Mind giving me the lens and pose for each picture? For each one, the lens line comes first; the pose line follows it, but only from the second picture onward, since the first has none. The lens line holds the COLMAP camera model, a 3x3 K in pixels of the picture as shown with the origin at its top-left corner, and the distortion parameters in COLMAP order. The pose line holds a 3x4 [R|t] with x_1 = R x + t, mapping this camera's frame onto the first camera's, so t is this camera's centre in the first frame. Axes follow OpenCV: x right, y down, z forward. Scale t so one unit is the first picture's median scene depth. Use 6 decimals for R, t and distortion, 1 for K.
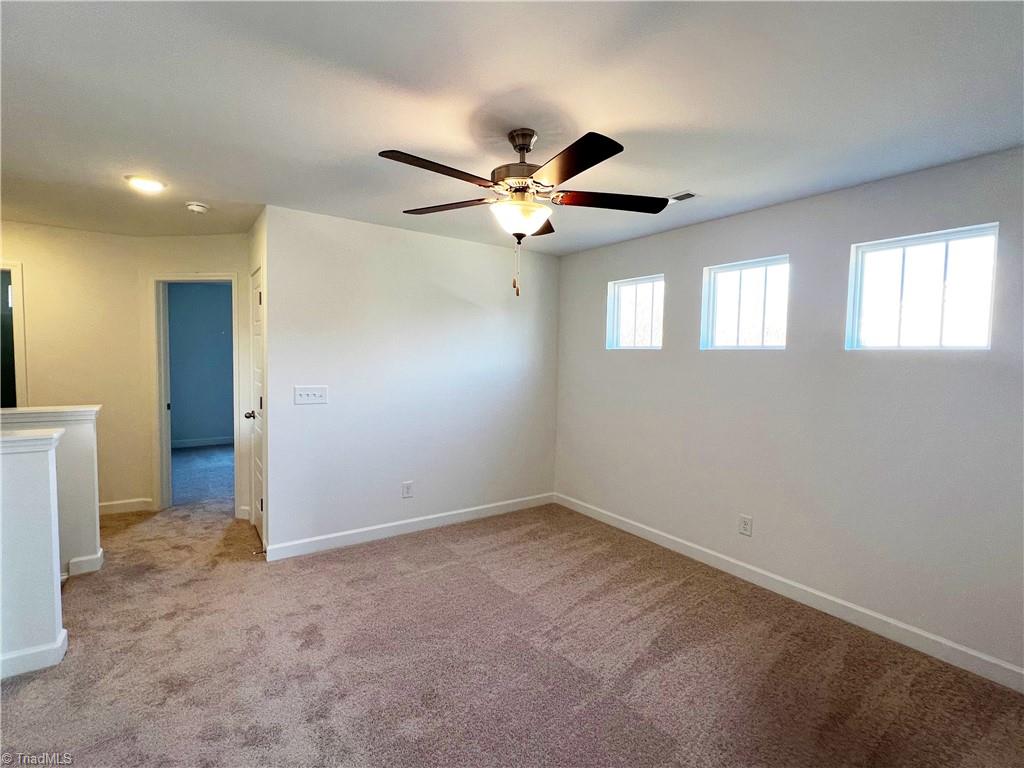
lens RADIAL K [[473.8, 0, 512.0], [0, 473.8, 384.0], [0, 0, 1]] dist [0.000220, 0.000084]
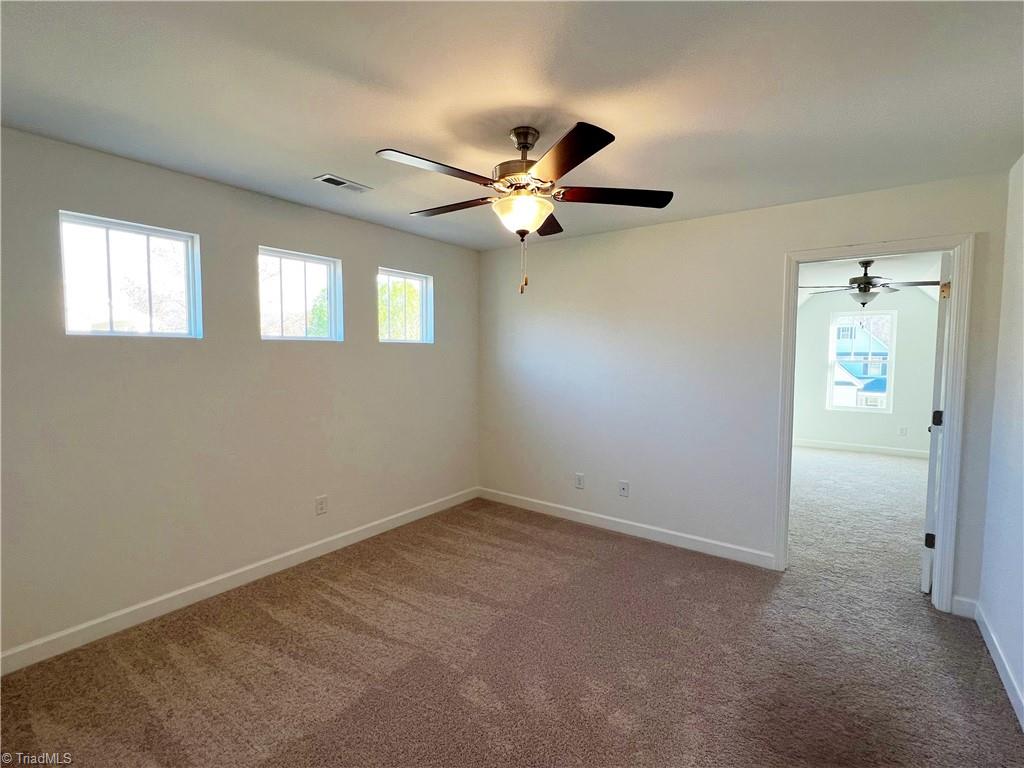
lens RADIAL K [[473.8, 0, 512.0], [0, 473.8, 384.0], [0, 0, 1]] dist [0.000220, 0.000084]
pose [[-0.316495, -0.087746, 0.944527, -0.644631], [0.046701, 0.993064, 0.107903, -0.069942], [-0.947444, 0.078261, -0.310202, 0.923158]]
